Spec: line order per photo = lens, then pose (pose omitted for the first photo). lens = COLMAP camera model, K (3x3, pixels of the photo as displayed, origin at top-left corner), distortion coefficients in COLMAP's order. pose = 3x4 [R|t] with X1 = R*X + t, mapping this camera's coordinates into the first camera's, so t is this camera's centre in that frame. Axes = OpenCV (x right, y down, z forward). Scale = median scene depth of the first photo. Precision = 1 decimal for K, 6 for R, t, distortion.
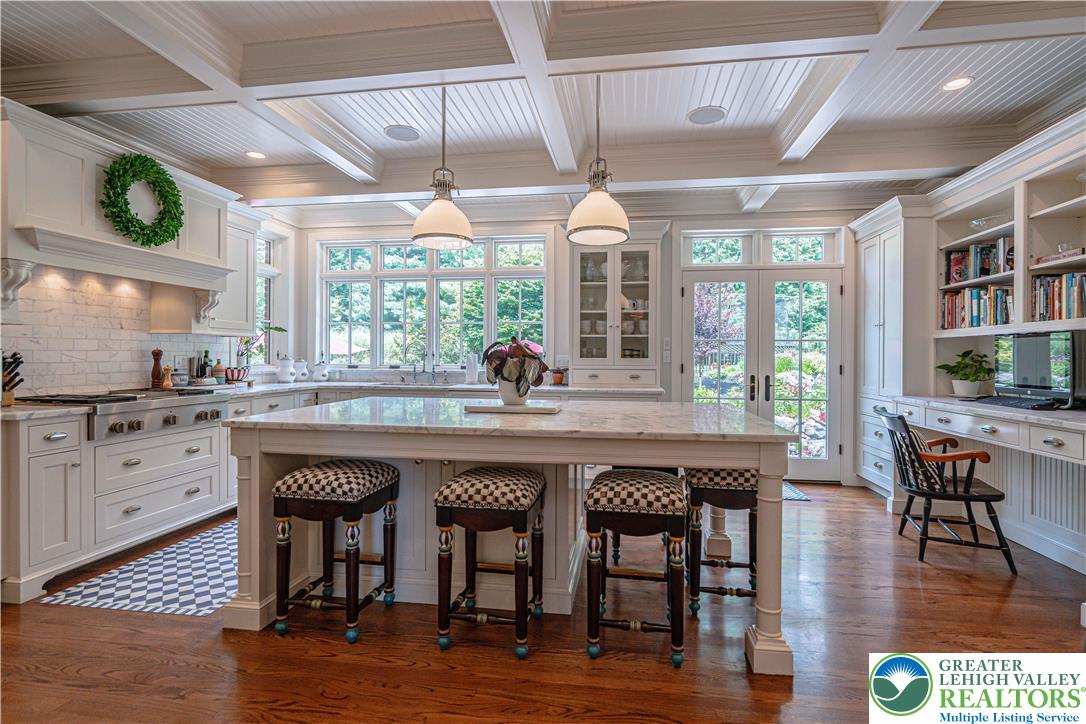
lens RADIAL K [[495.6, 0, 560.3], [0, 495.6, 357.5], [0, 0, 1]] dist [-0.007850, 0.001284]
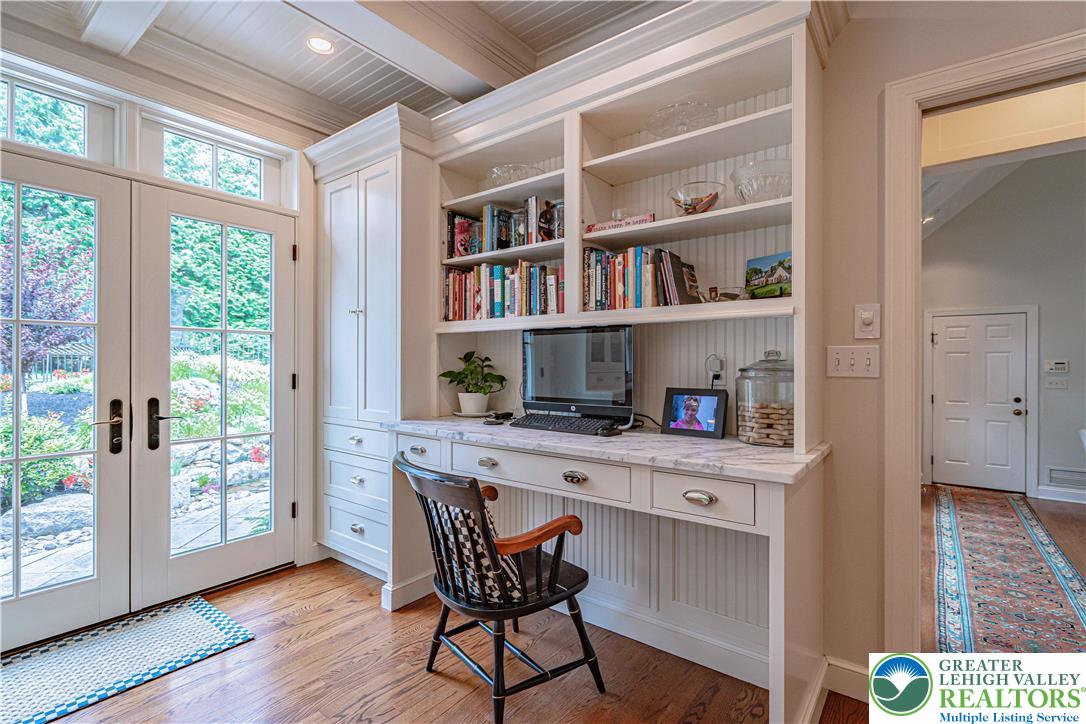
lens RADIAL K [[495.6, 0, 547.4], [0, 495.6, 364.4], [0, 0, 1]] dist [-0.007850, 0.001284]
pose [[0.479530, -0.006155, 0.877504, 0.223091], [0.001428, 0.999980, 0.006234, 0.000438], [-0.877524, -0.001736, 0.479529, 0.533452]]
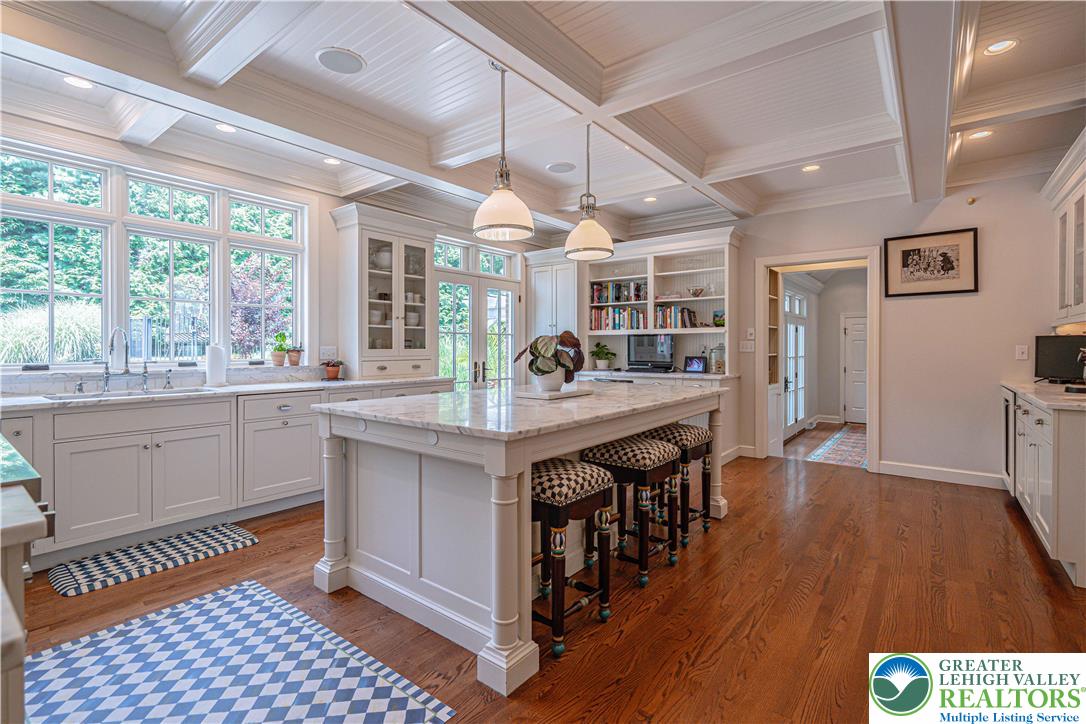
lens RADIAL K [[495.6, 0, 542.1], [0, 495.6, 353.4], [0, 0, 1]] dist [-0.007850, 0.001284]
pose [[0.501933, -0.019293, 0.864691, -0.756550], [0.003168, 0.999785, 0.020468, -0.012043], [-0.864901, -0.007535, 0.501887, 0.300920]]
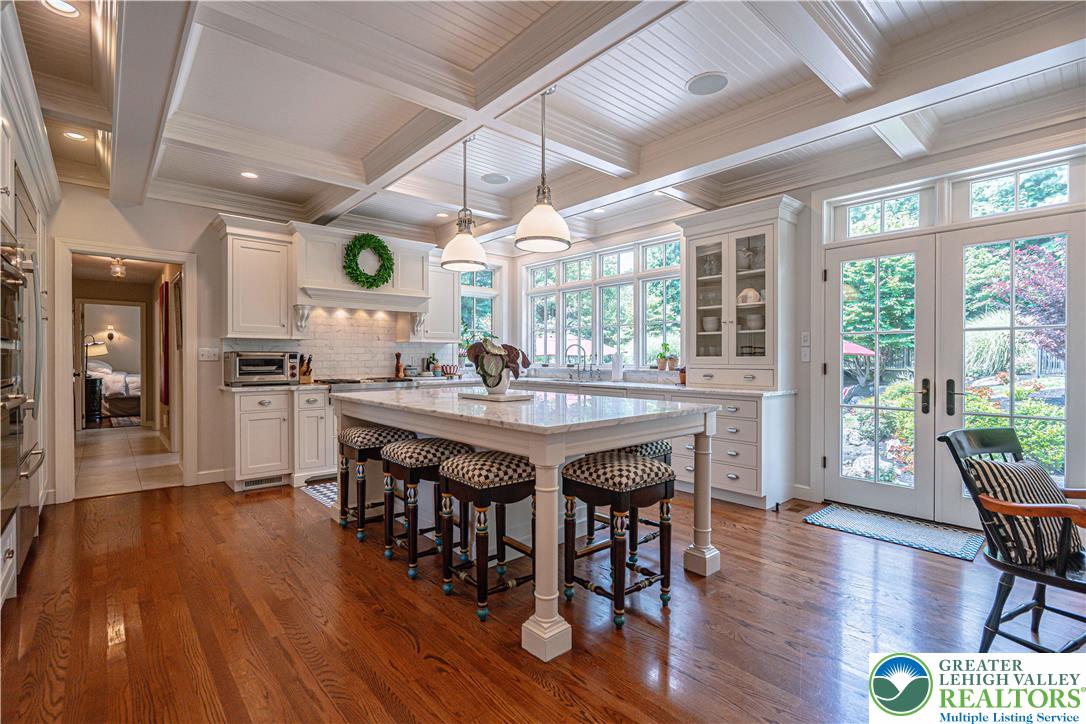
lens RADIAL K [[495.6, 0, 550.1], [0, 495.6, 361.8], [0, 0, 1]] dist [-0.007850, 0.001284]
pose [[0.766907, -0.000158, -0.641758, 0.542280], [0.002115, 0.999995, 0.002281, 0.009857], [0.641755, -0.003107, 0.766904, 0.106565]]
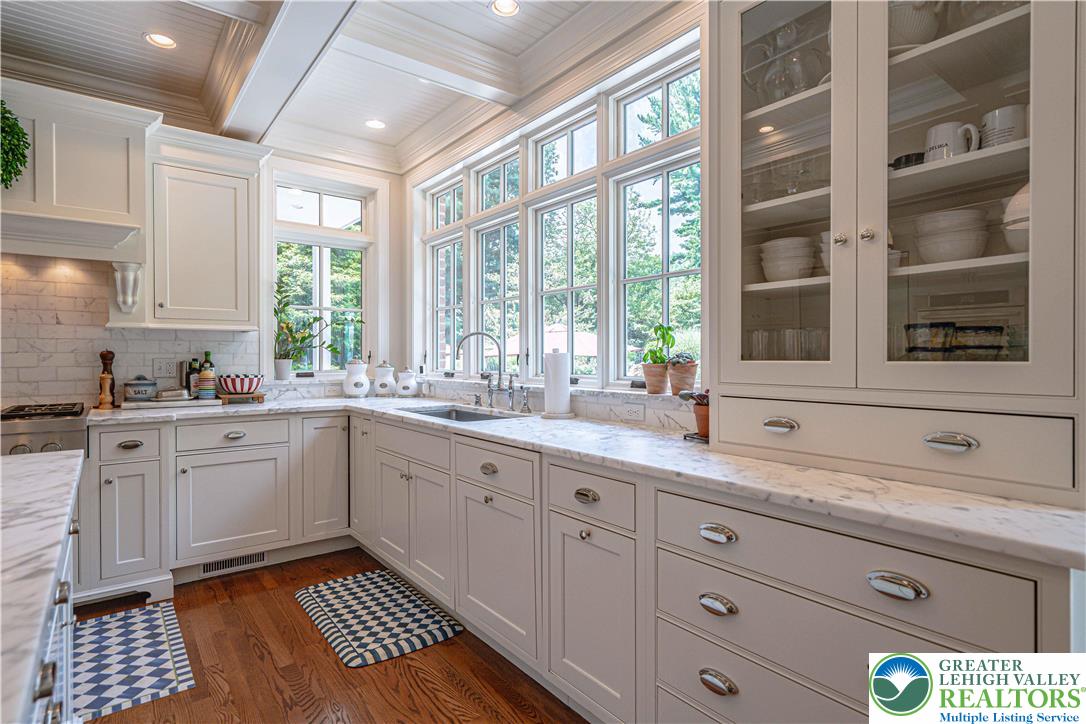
lens RADIAL K [[560.0, 0, 542.6], [0, 560.0, 360.2], [0, 0, 1]] dist [0.002581, 0.001389]
pose [[0.720596, -0.002384, -0.693351, 0.236372], [0.003290, 0.999995, -0.000019, 0.000218], [0.693347, -0.002267, 0.720600, 0.828455]]
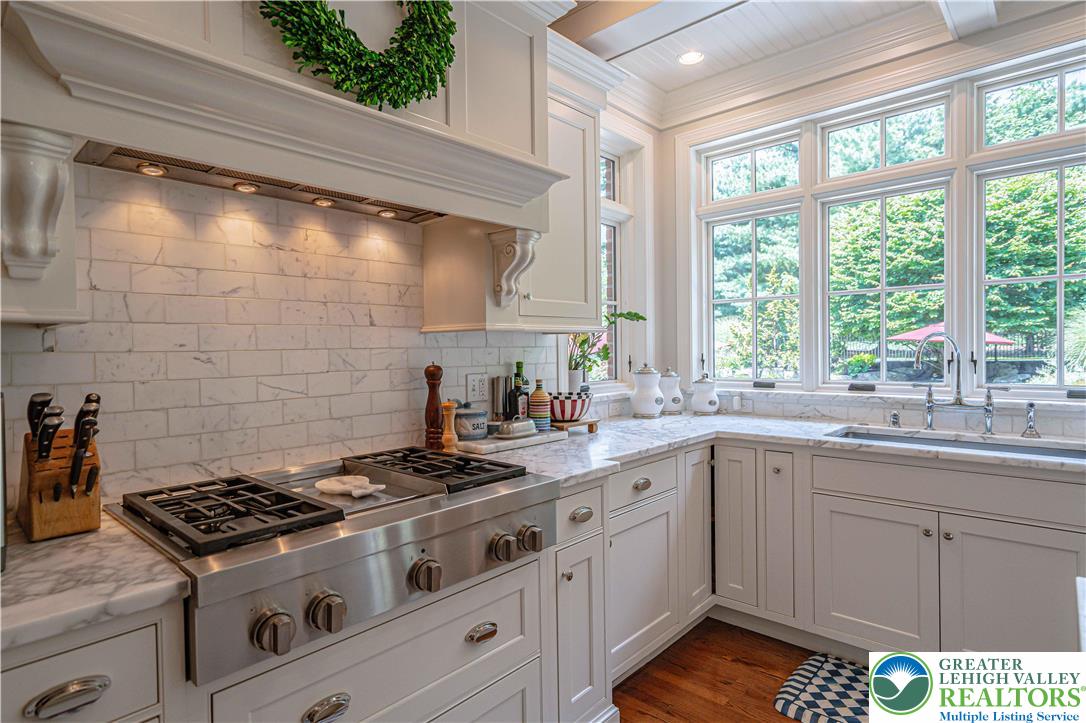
lens RADIAL K [[580.8, 0, 553.7], [0, 580.8, 359.8], [0, 0, 1]] dist [0.001621, 0.001542]
pose [[0.827642, -0.006537, -0.561218, -0.386899], [0.016722, 0.999775, 0.013014, -0.026645], [0.561007, -0.020156, 0.827566, 0.578173]]
